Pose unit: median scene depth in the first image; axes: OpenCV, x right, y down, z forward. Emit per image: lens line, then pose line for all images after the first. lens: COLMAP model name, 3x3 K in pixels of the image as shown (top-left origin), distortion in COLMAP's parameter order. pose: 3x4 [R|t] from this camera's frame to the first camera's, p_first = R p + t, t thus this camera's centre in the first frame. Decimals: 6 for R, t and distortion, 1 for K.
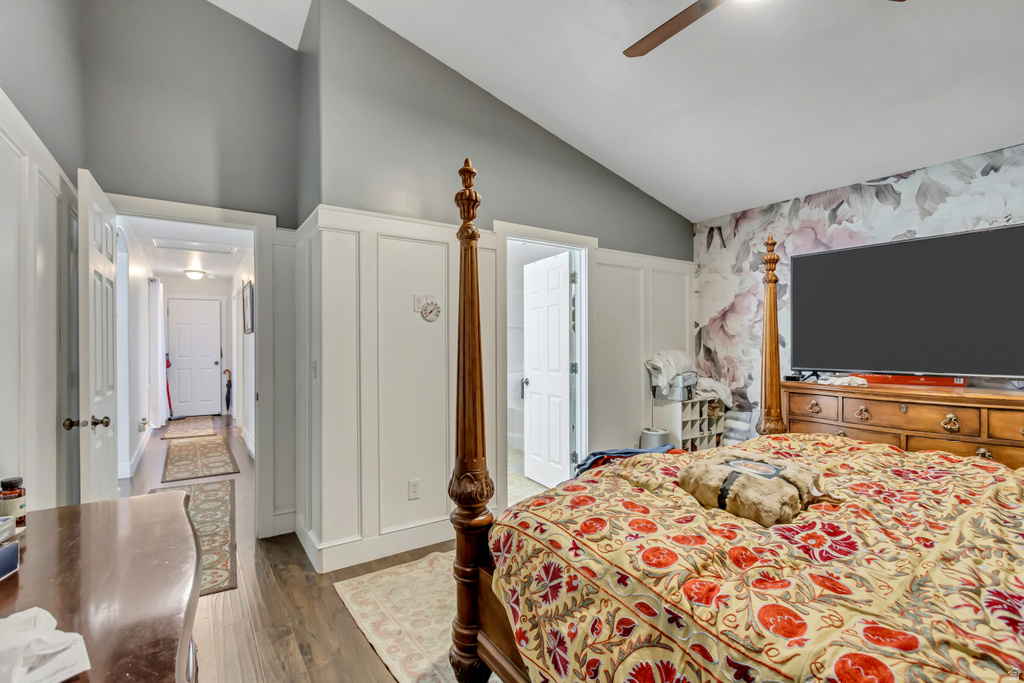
lens RADIAL K [[469.7, 0, 510.1], [0, 469.7, 344.9], [0, 0, 1]] dist [0.000678, -0.000403]
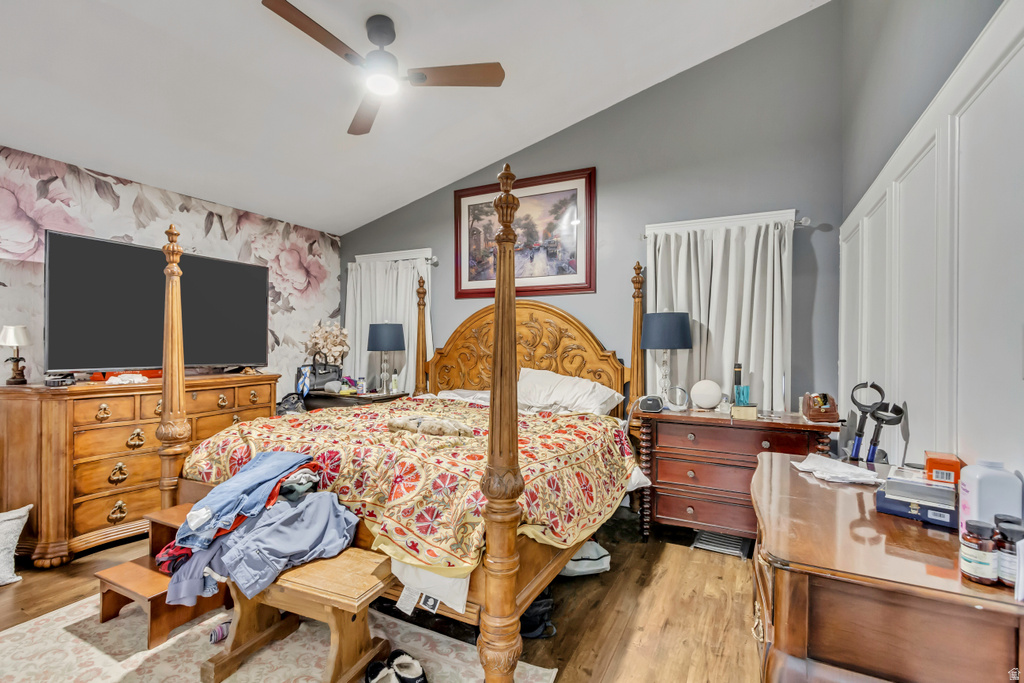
lens RADIAL K [[469.7, 0, 510.1], [0, 469.7, 344.9], [0, 0, 1]] dist [0.000678, -0.000403]
pose [[-0.479222, -0.003371, 0.877687, -0.514179], [-0.007753, 0.999970, -0.000393, -0.000251], [-0.877659, -0.006993, -0.479234, 0.755771]]
